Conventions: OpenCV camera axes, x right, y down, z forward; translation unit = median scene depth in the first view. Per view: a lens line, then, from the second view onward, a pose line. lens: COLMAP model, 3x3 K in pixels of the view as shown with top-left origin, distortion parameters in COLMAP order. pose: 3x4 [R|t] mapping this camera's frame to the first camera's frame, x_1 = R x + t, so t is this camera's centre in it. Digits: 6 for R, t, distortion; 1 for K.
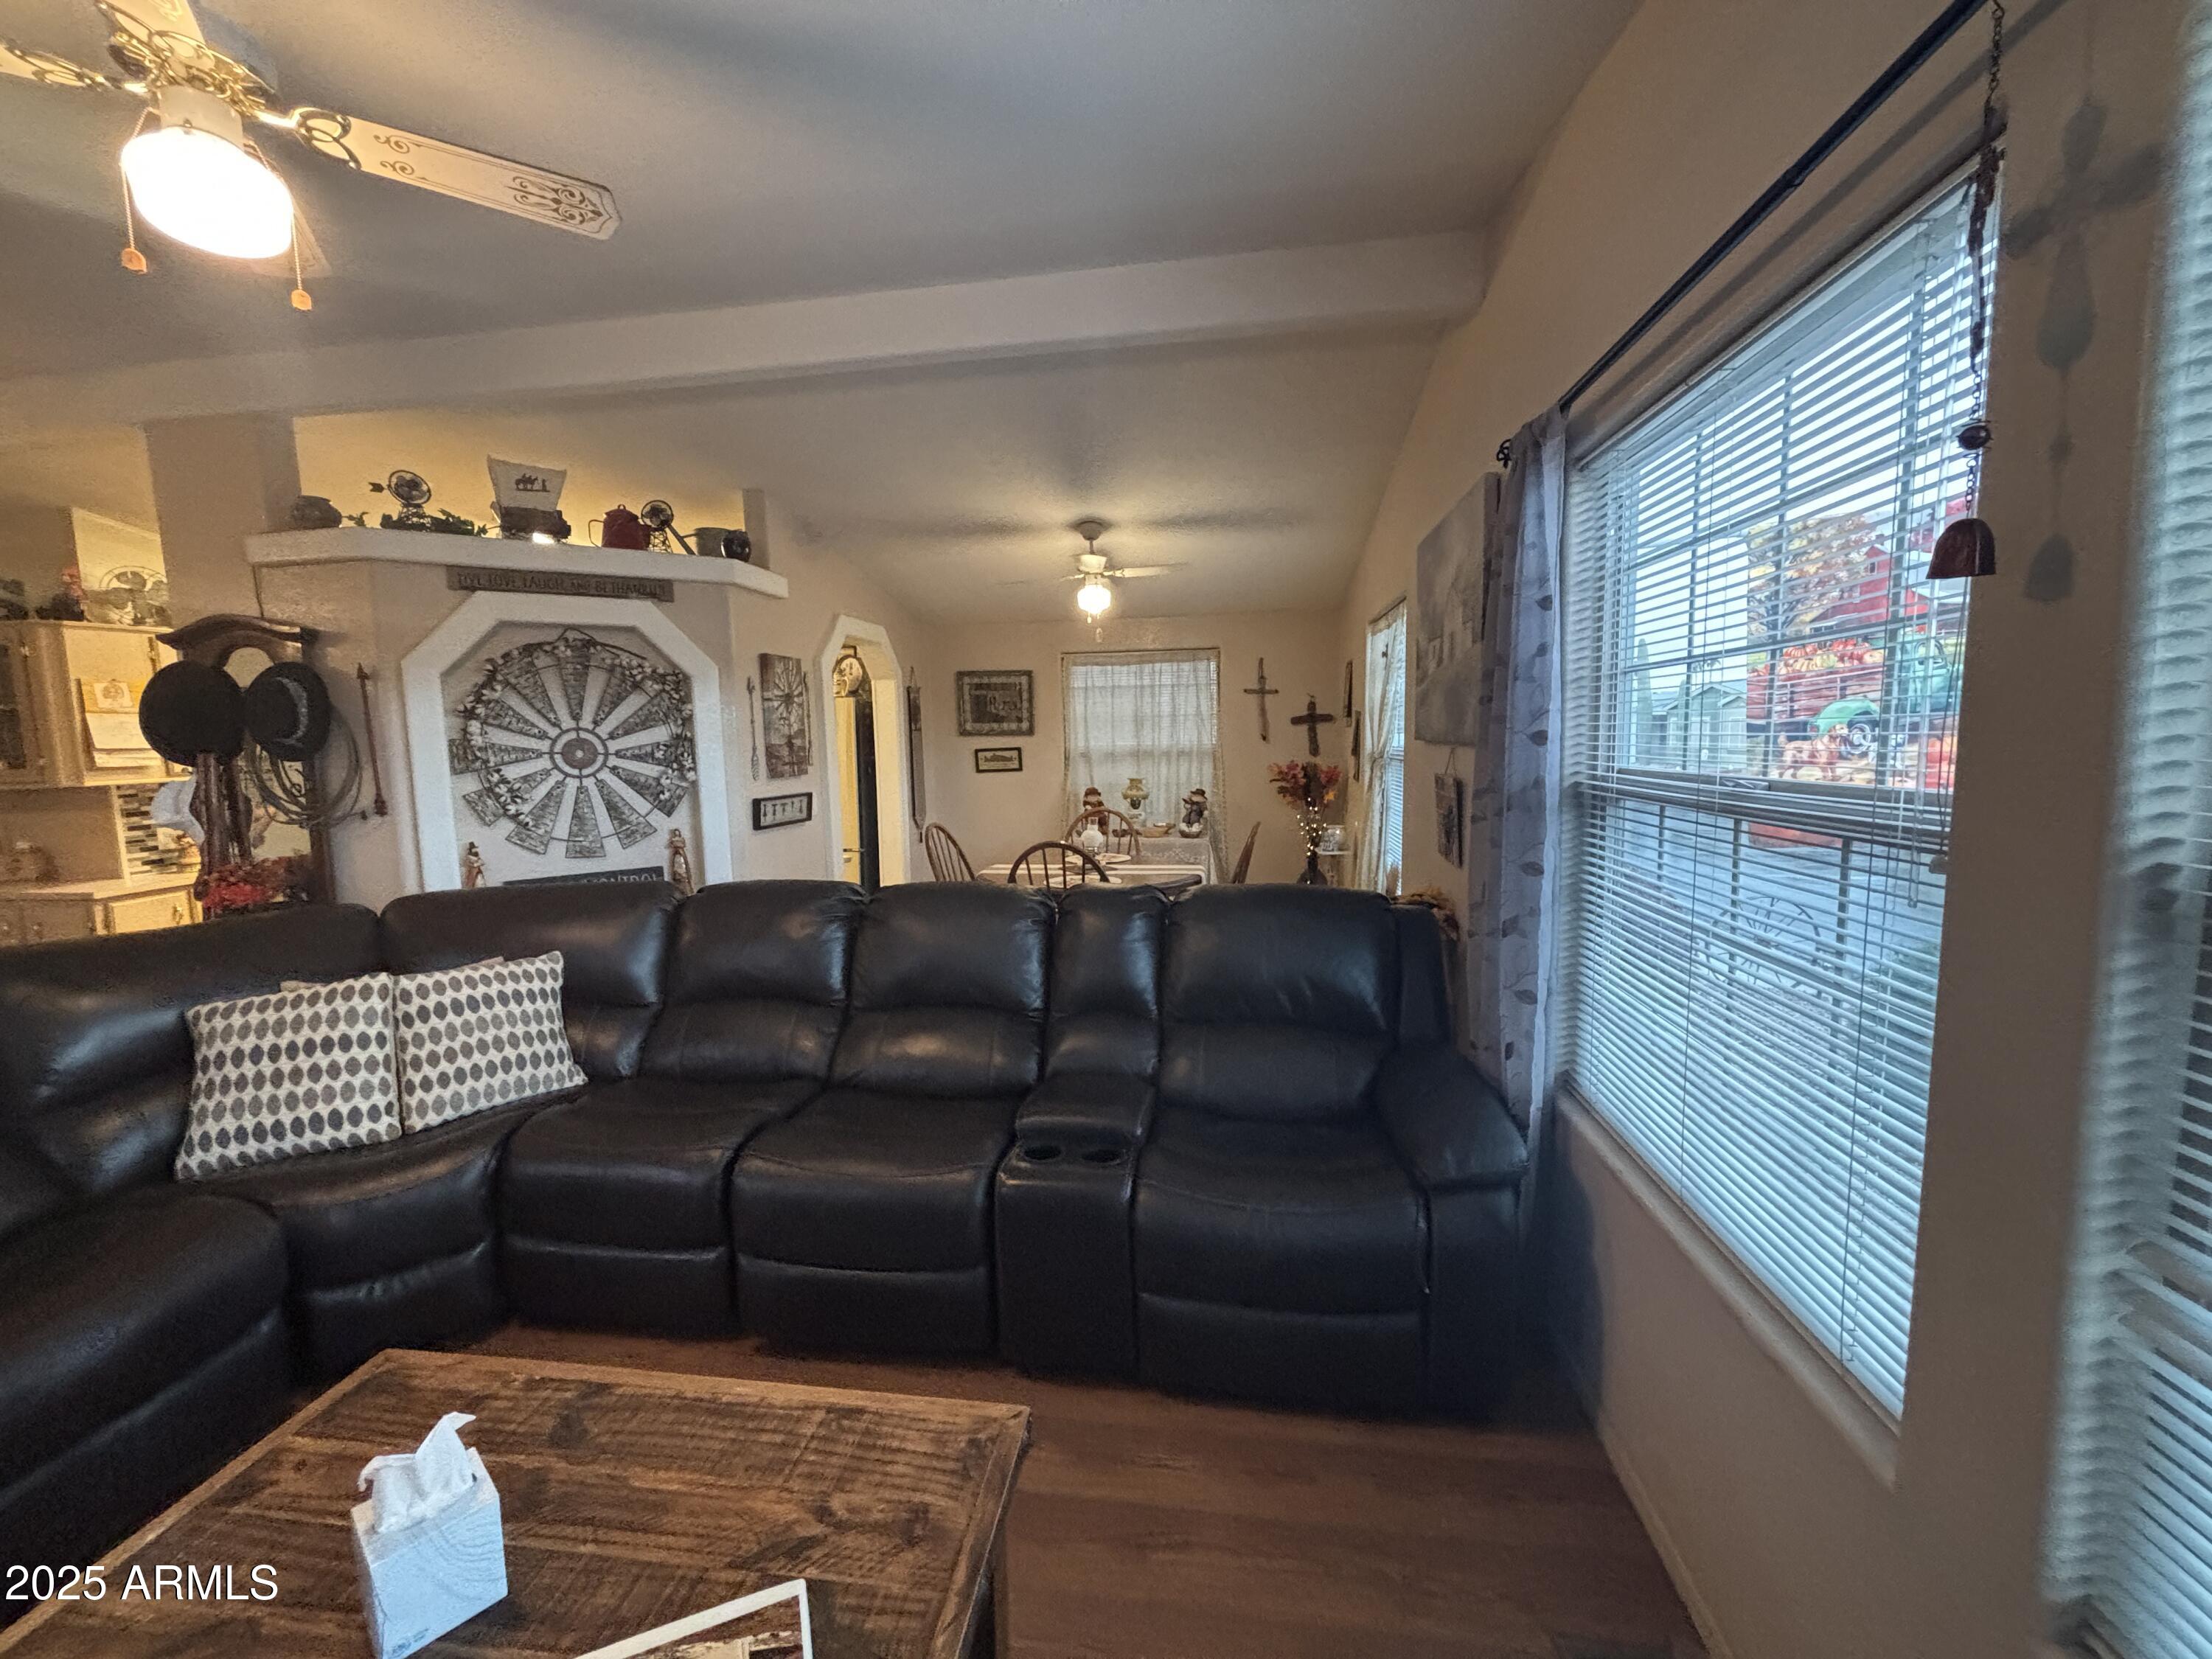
lens RADIAL K [[891.4, 0, 1106.6], [0, 891.4, 821.5], [0, 0, 1]] dist [0.001131, -0.000697]
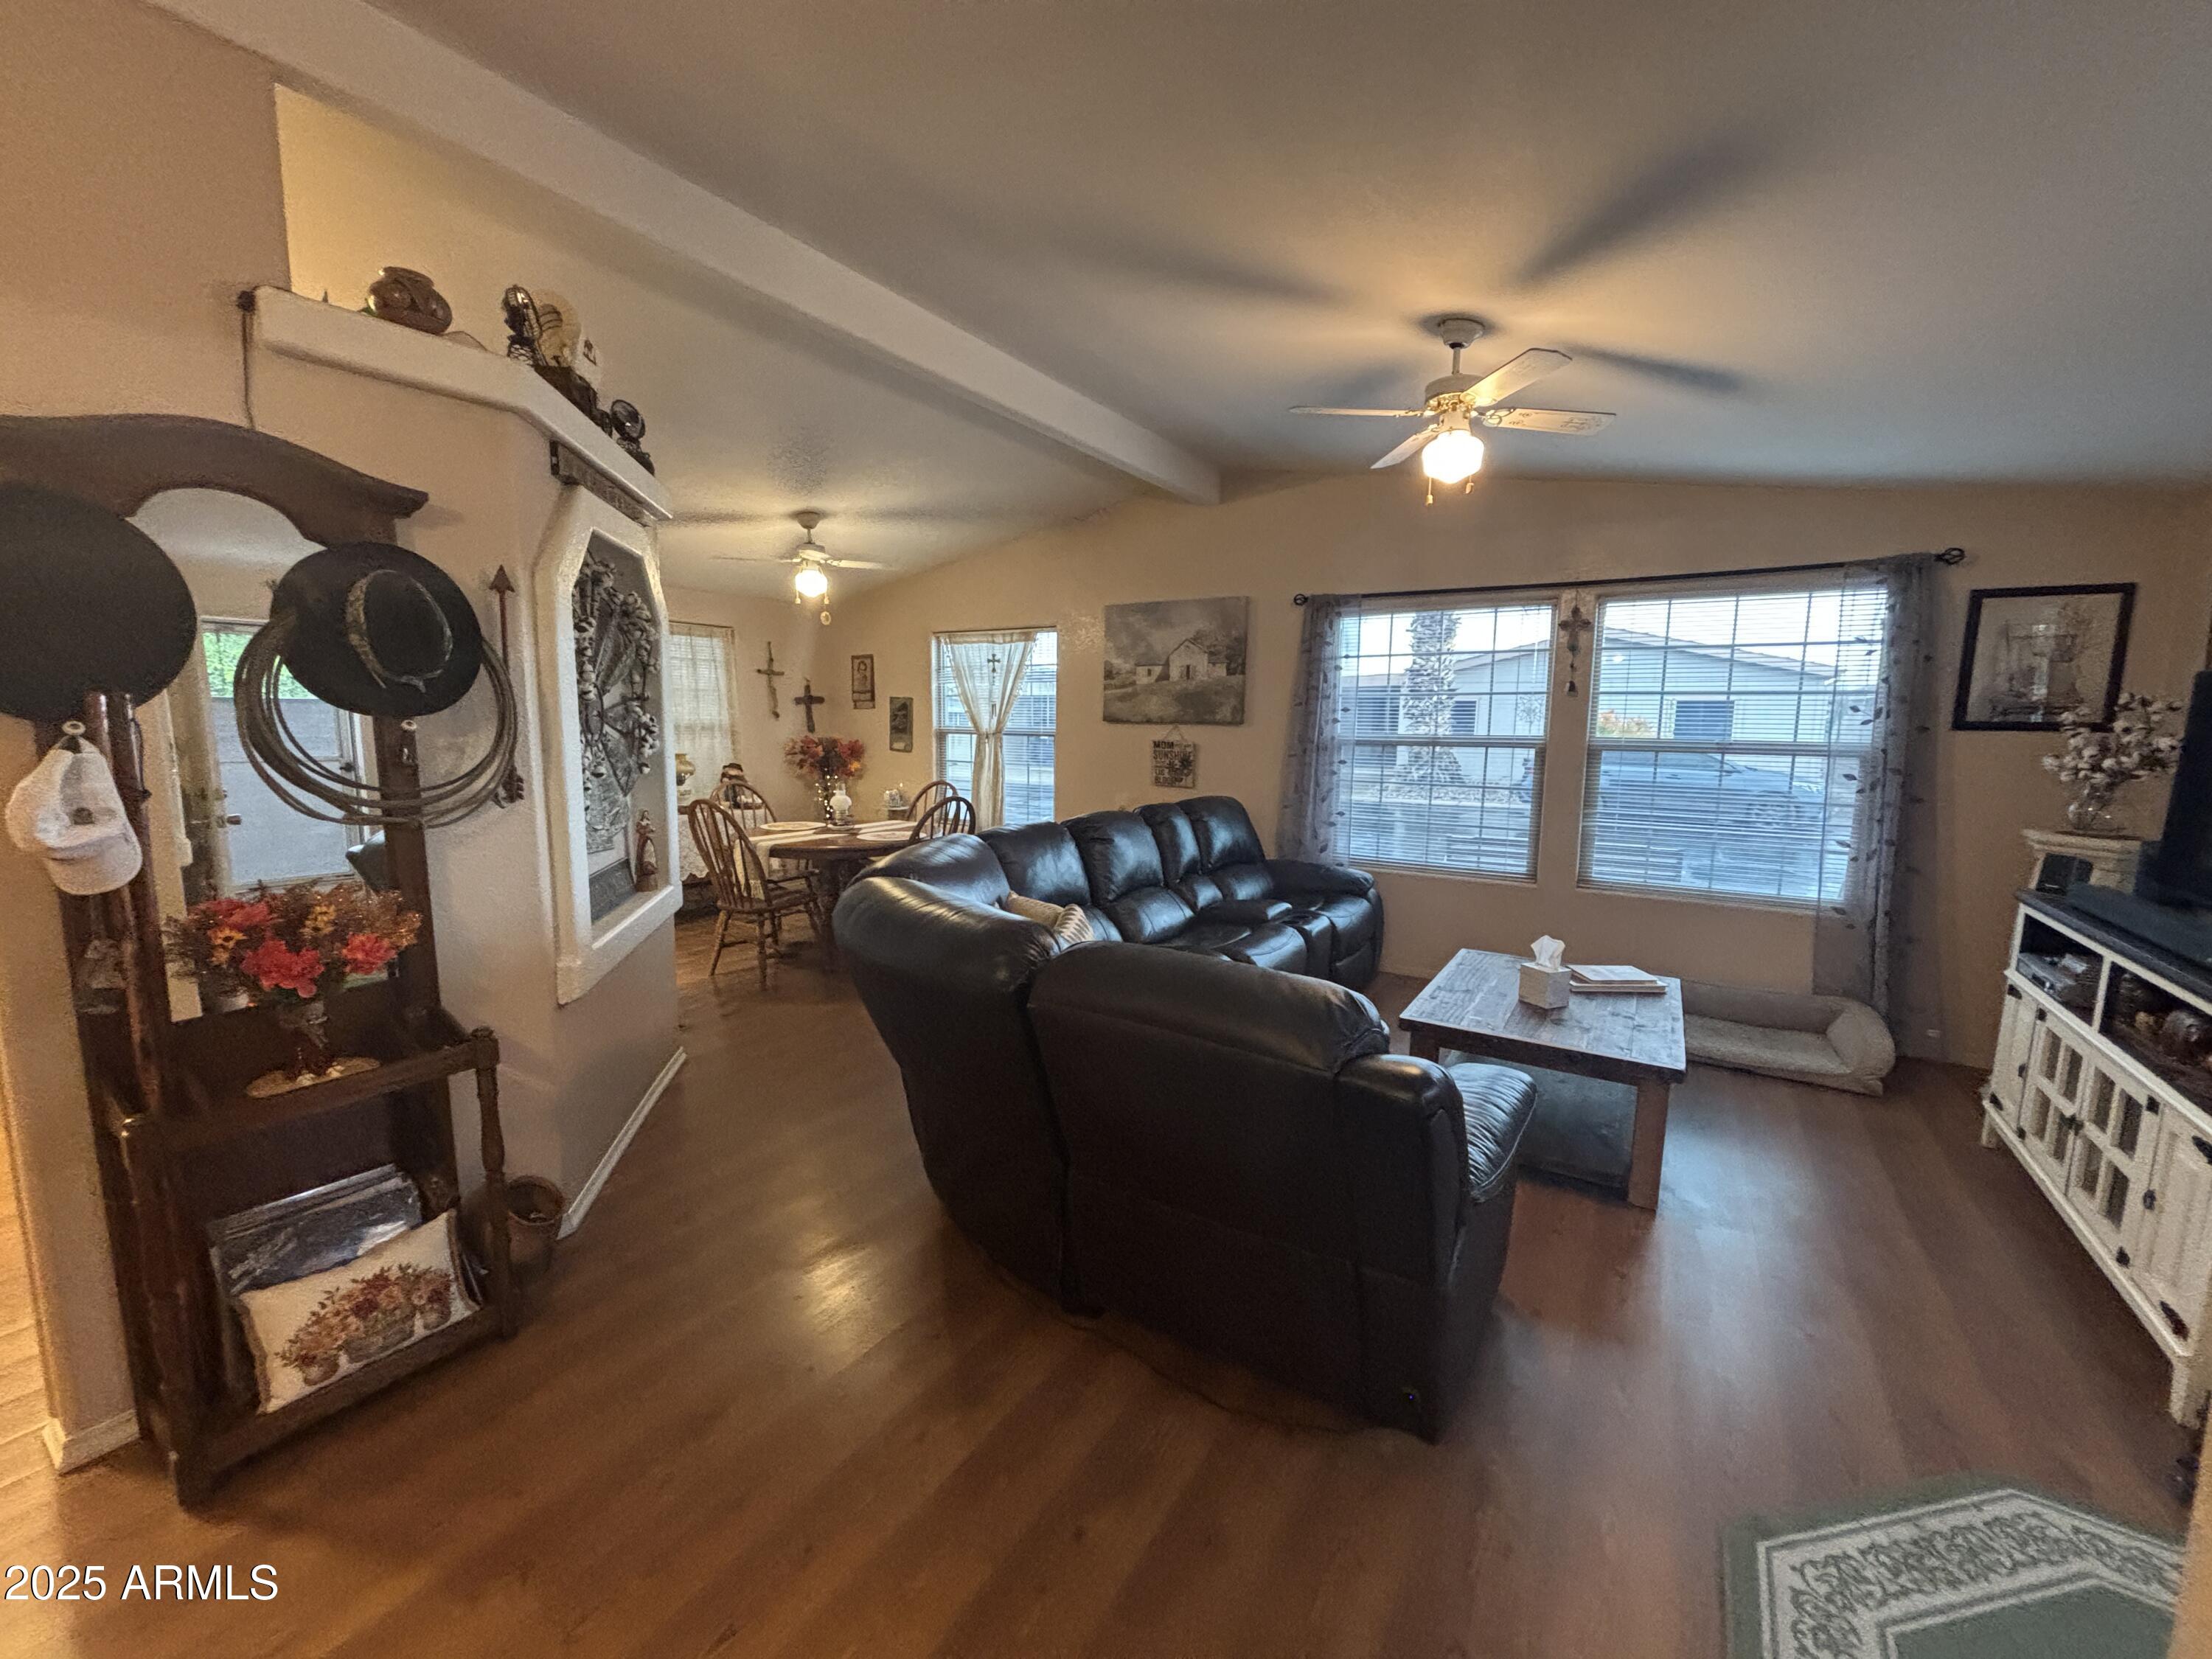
lens RADIAL K [[891.4, 0, 1099.6], [0, 891.4, 828.9], [0, 0, 1]] dist [0.001131, -0.000697]
pose [[0.419726, -0.089273, 0.903250, -0.883797], [0.068326, 0.995435, 0.066634, 0.000059], [-0.905076, 0.033748, 0.423910, 0.231867]]
